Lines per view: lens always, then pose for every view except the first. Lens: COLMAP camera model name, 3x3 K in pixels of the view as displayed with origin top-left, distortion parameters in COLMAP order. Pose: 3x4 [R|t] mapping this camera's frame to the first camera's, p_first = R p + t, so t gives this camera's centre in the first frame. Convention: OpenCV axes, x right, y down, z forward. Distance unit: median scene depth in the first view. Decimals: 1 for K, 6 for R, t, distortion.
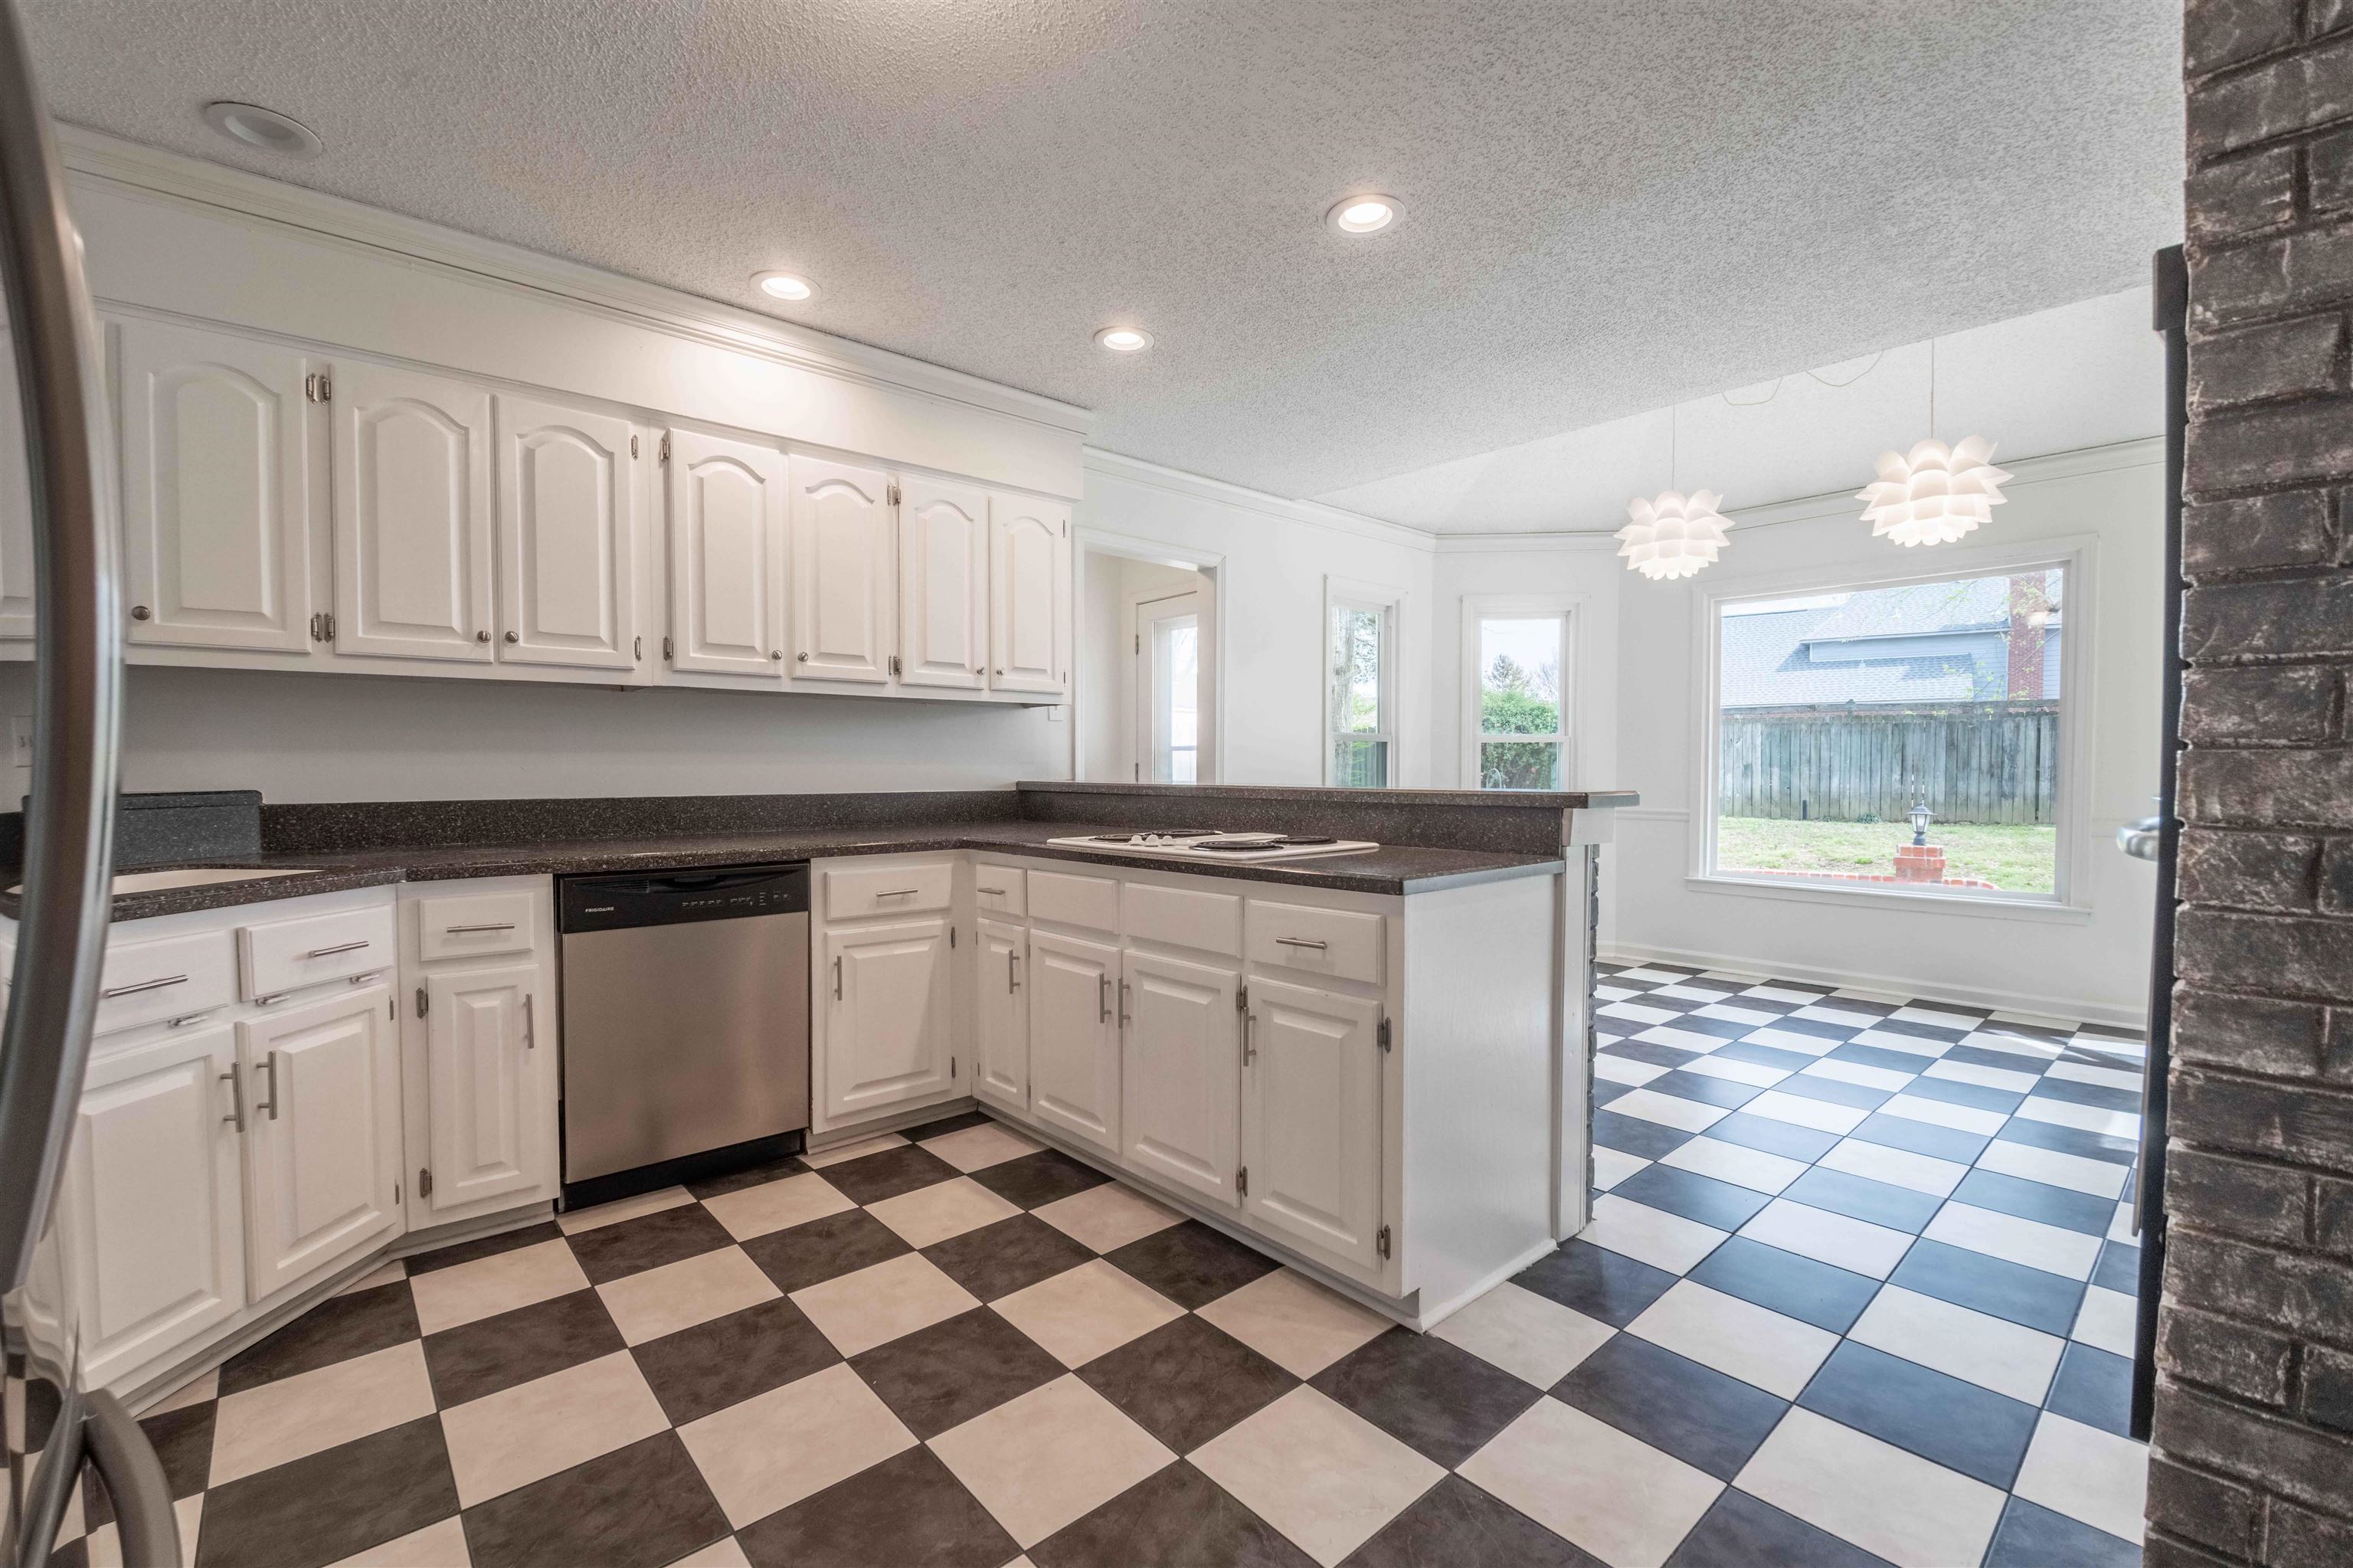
lens RADIAL K [[991.3, 0, 1140.5], [0, 991.3, 801.0], [0, 0, 1]] dist [0.006076, -0.013459]
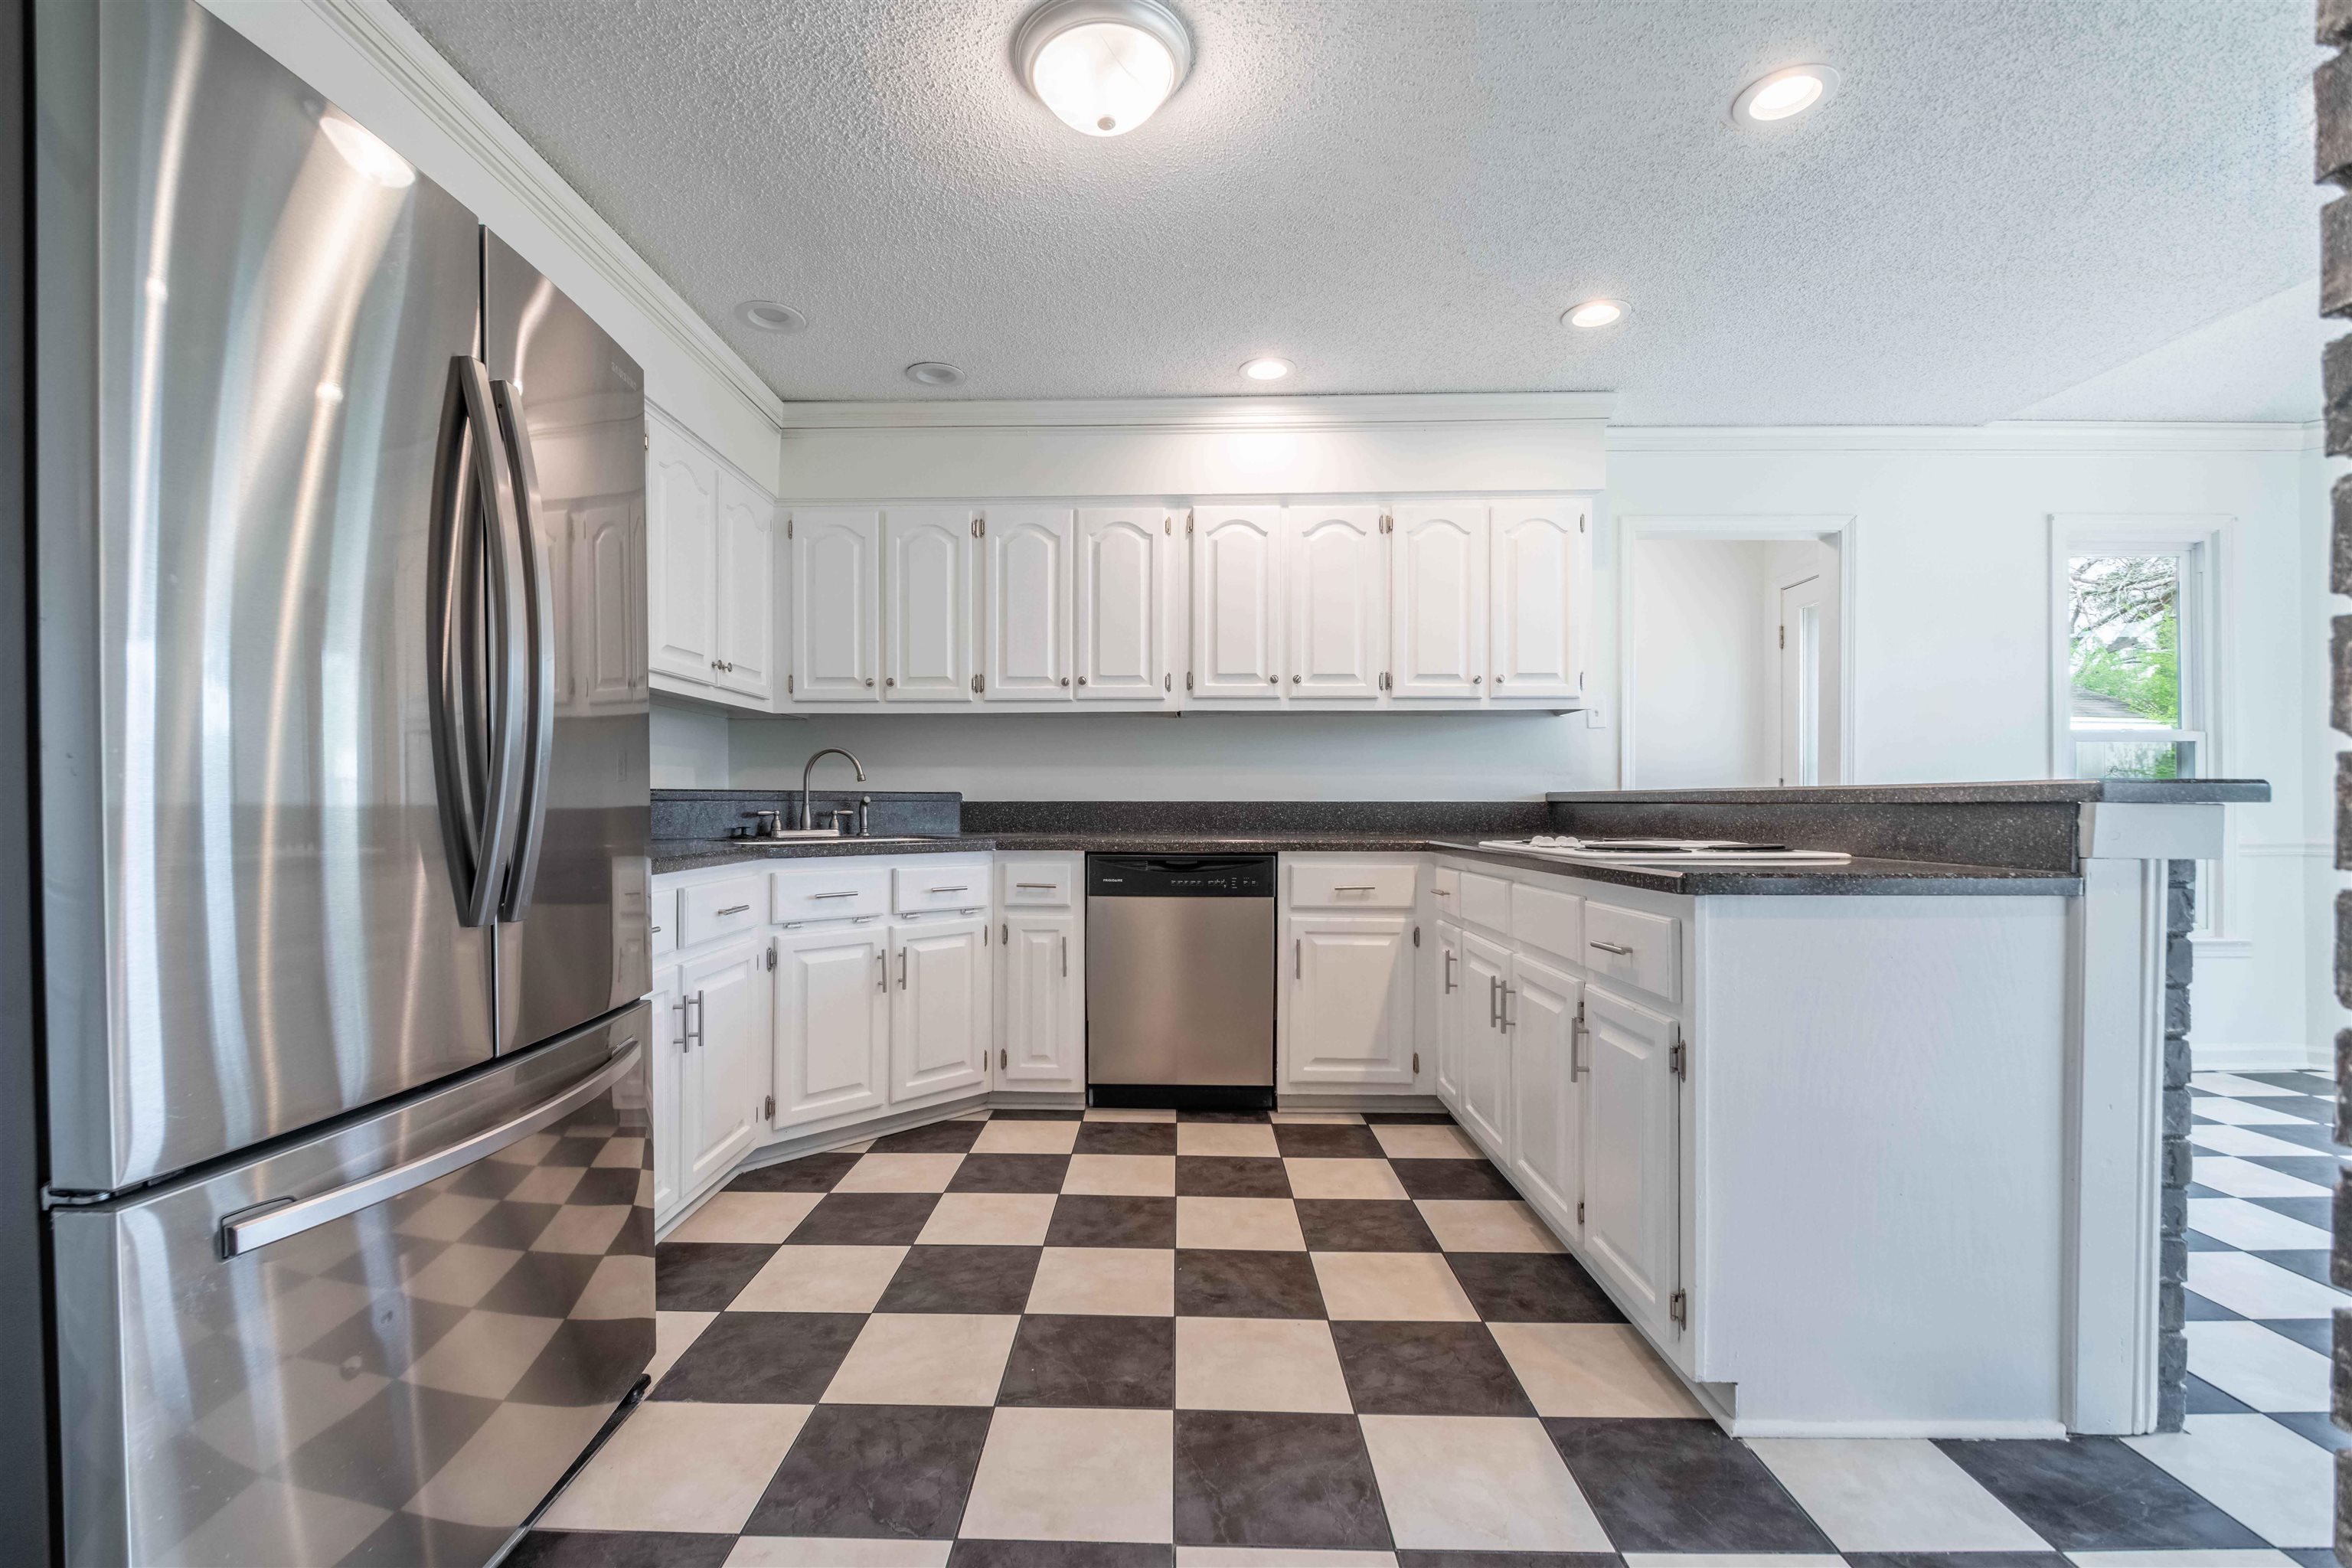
lens RADIAL K [[990.9, 0, 1140.0], [0, 990.9, 801.0], [0, 0, 1]] dist [0.006076, -0.013459]
pose [[0.740071, 0.001200, -0.672527, 0.355383], [-0.024761, 0.999369, -0.025466, 0.035201], [0.672073, 0.035499, 0.739634, 0.040227]]
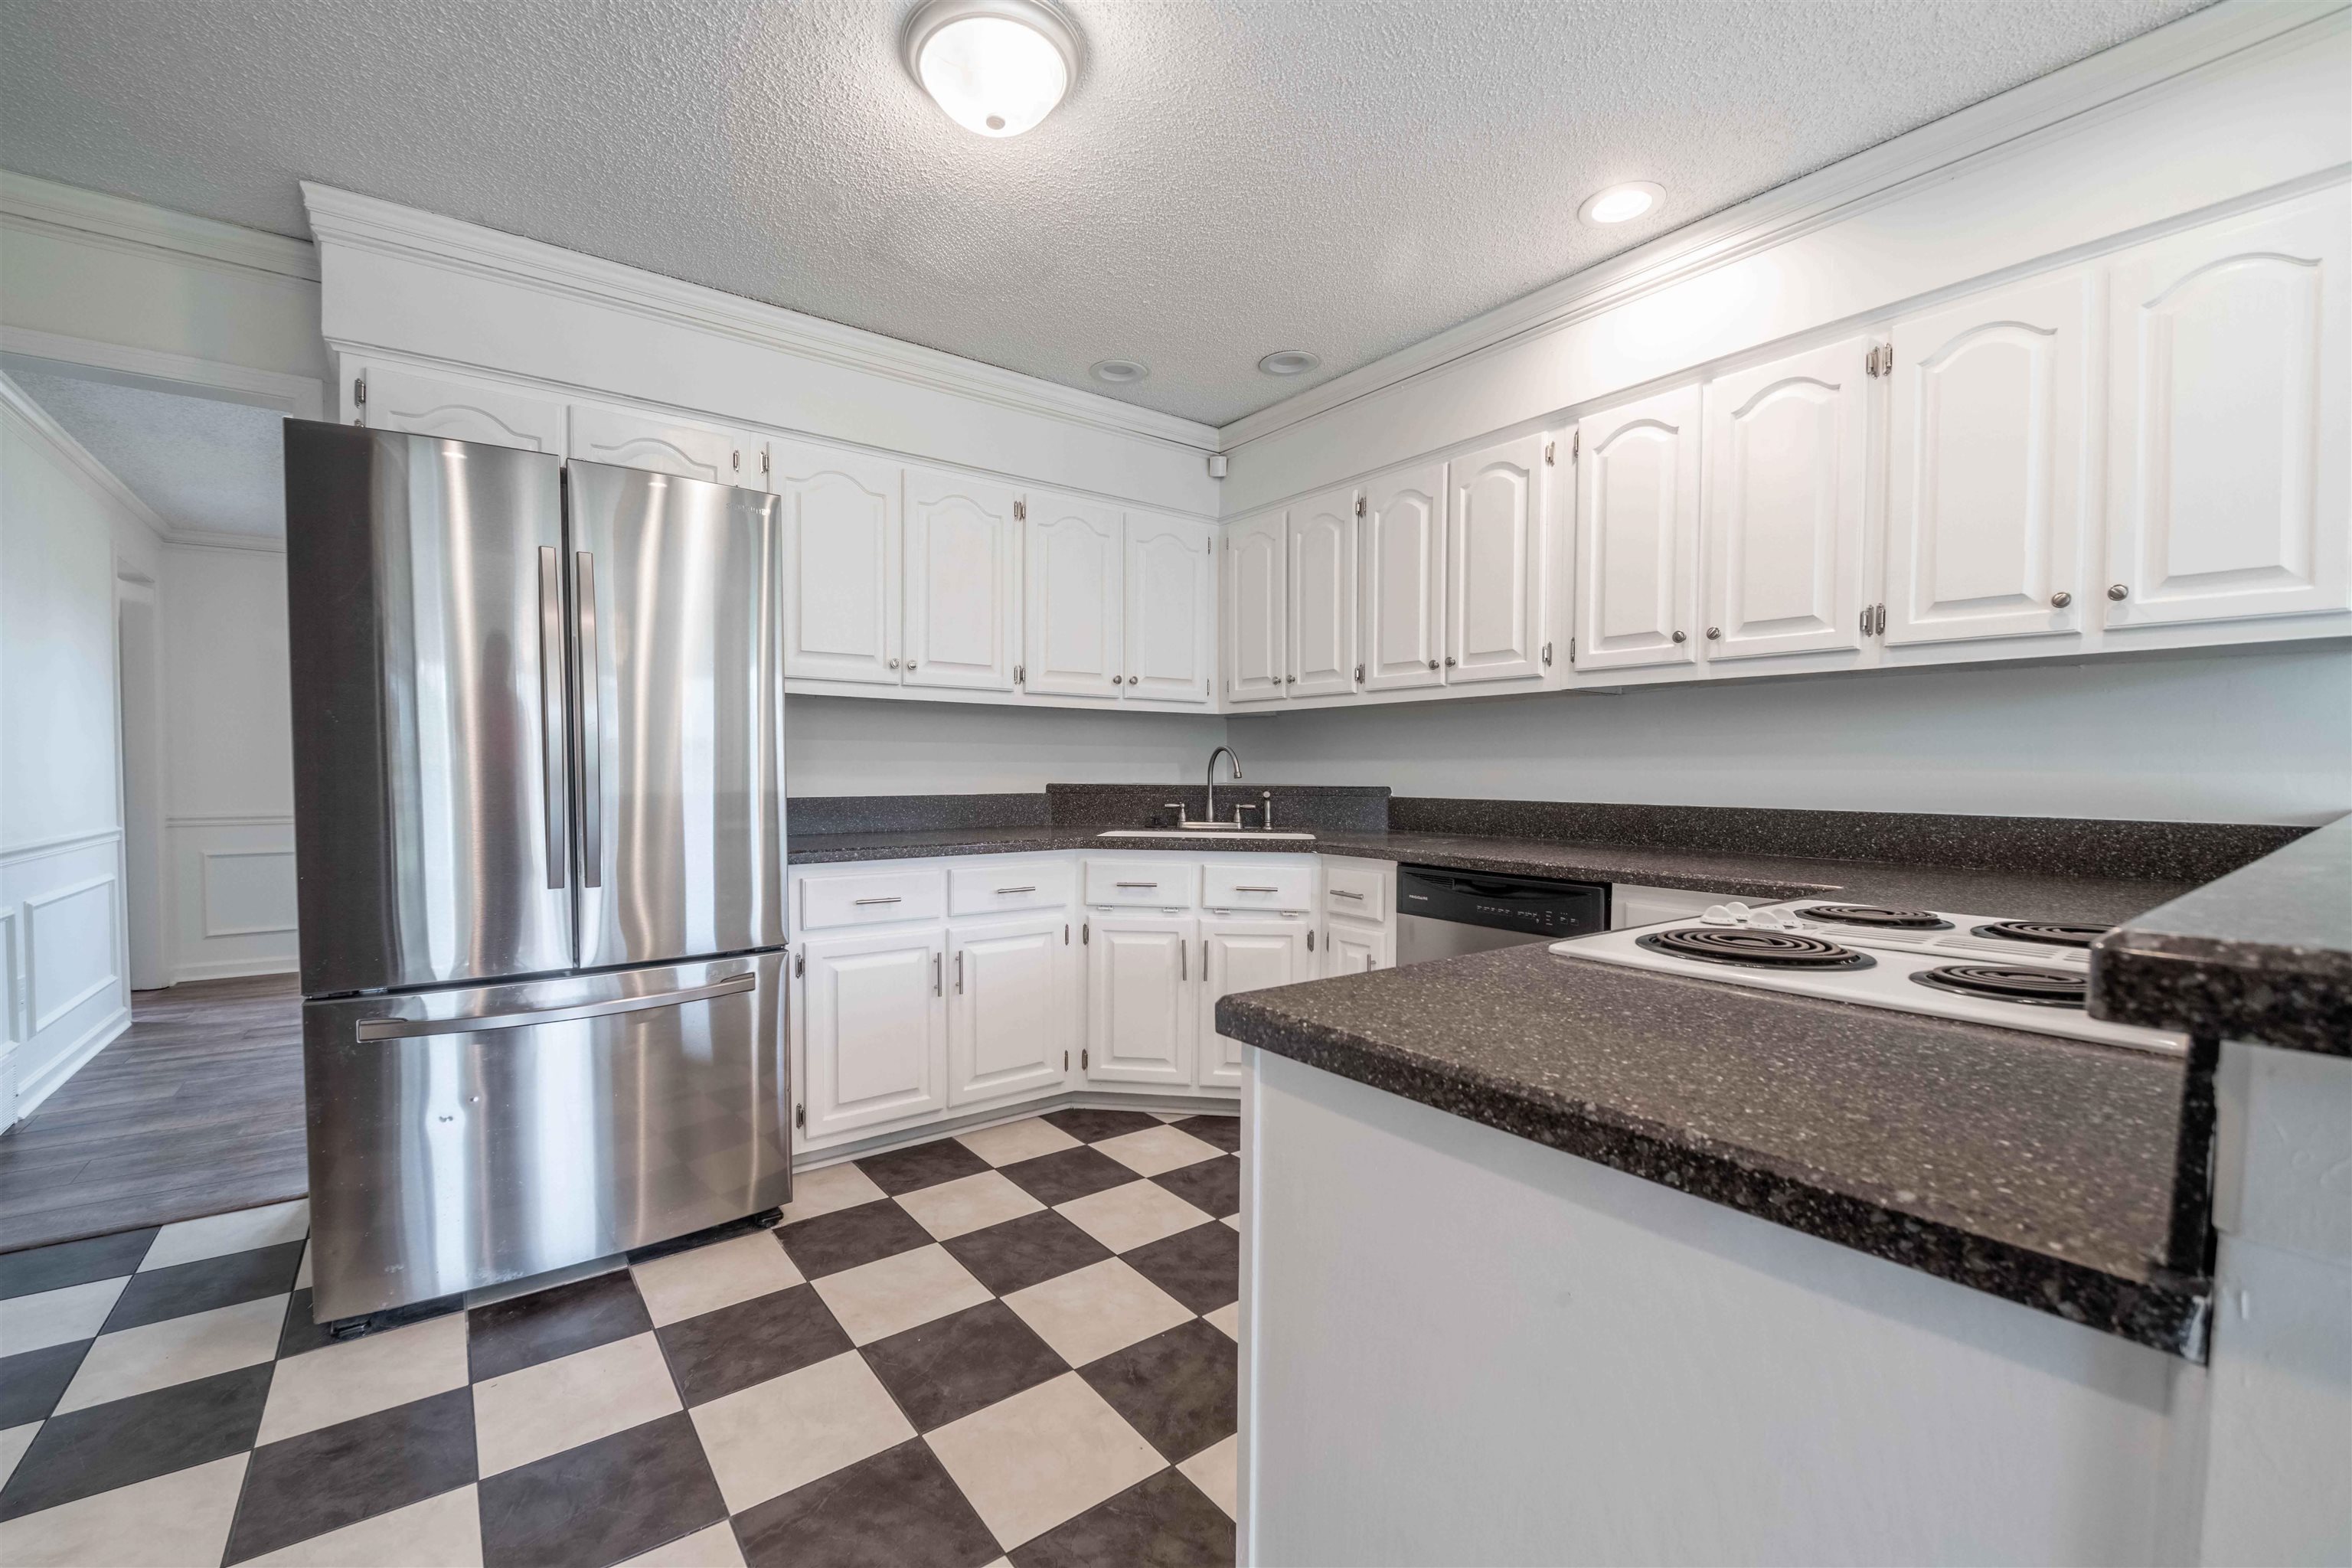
lens RADIAL K [[957.2, 0, 1140.7], [0, 957.2, 798.4], [0, 0, 1]] dist [0.009000, -0.012307]
pose [[-0.066567, 0.030641, -0.997311, 0.540076], [-0.038317, 0.998713, 0.033242, -0.026717], [0.997046, 0.040427, -0.065307, 0.718349]]
